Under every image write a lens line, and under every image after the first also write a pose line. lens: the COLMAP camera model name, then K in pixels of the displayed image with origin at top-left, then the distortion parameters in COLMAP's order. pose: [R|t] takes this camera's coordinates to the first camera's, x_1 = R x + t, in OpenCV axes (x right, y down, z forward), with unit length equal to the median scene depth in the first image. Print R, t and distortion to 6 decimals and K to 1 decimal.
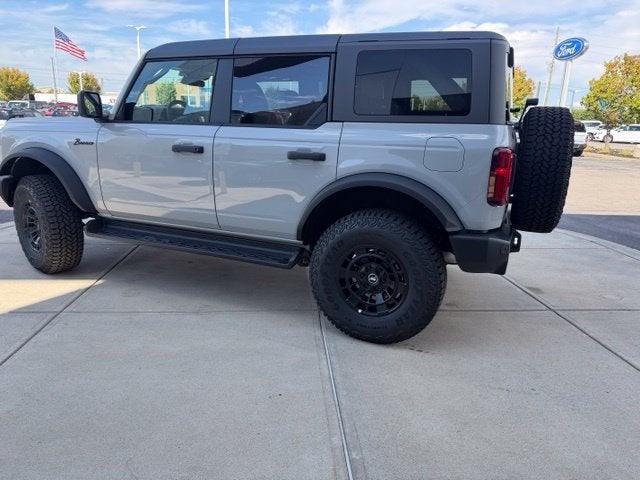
lens RADIAL K [[445.4, 0, 334.0], [0, 445.4, 236.8], [0, 0, 1]] dist [0.038012, -0.041467]
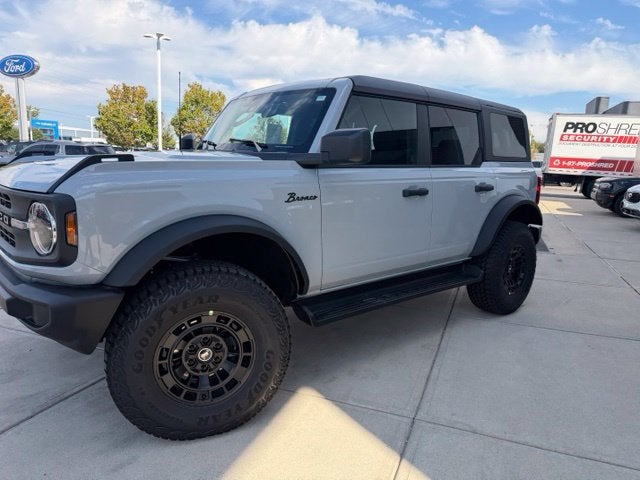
lens RADIAL K [[452.8, 0, 322.1], [0, 452.8, 234.9], [0, 0, 1]] dist [0.032721, -0.044294]
pose [[0.447758, -0.167103, 0.878402, -1.127002], [0.208765, 0.974768, 0.079020, -0.195788], [-0.869443, 0.147998, 0.471345, 0.632316]]
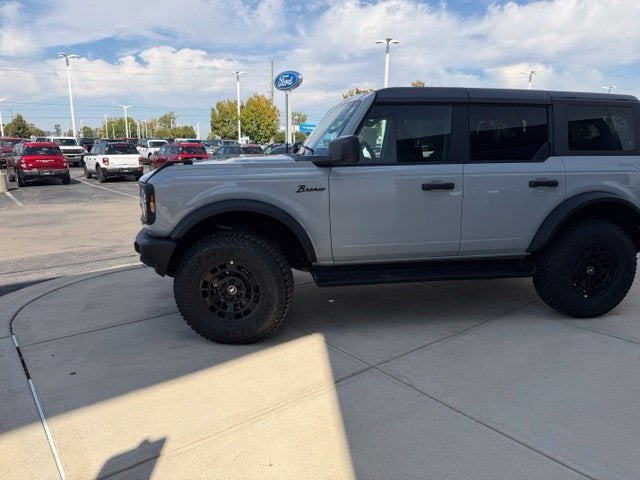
lens RADIAL K [[452.5, 0, 322.0], [0, 452.5, 242.3], [0, 0, 1]] dist [0.035635, -0.045928]
pose [[0.831856, -0.141767, 0.536580, -1.024723], [0.163310, 0.986547, 0.007473, -0.100252], [-0.530421, 0.081412, 0.843816, 0.195897]]
